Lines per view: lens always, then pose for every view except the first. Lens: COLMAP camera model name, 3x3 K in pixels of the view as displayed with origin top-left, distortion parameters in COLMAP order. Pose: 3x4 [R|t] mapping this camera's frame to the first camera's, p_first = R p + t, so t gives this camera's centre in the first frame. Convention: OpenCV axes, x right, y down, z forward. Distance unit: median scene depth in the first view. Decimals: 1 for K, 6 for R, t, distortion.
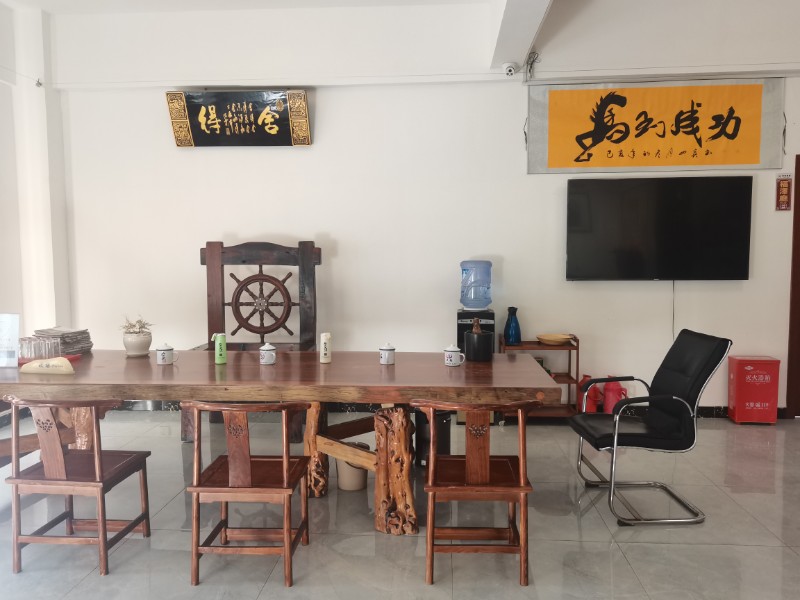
lens RADIAL K [[634.8, 0, 397.5], [0, 634.8, 300.0], [0, 0, 1]] dist [0.056613, -0.009500]
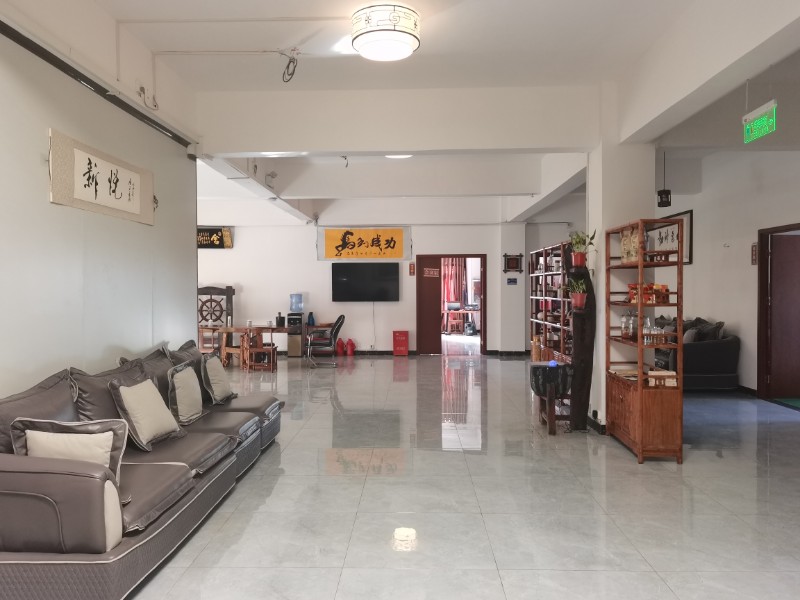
lens RADIAL K [[634.8, 0, 402.9], [0, 634.8, 298.2], [0, 0, 1]] dist [0.056613, -0.009500]
pose [[0.998766, 0.001250, 0.049652, 0.428804], [0.001098, 0.998883, -0.047241, 0.078509], [-0.049656, 0.047237, 0.997649, -1.600284]]
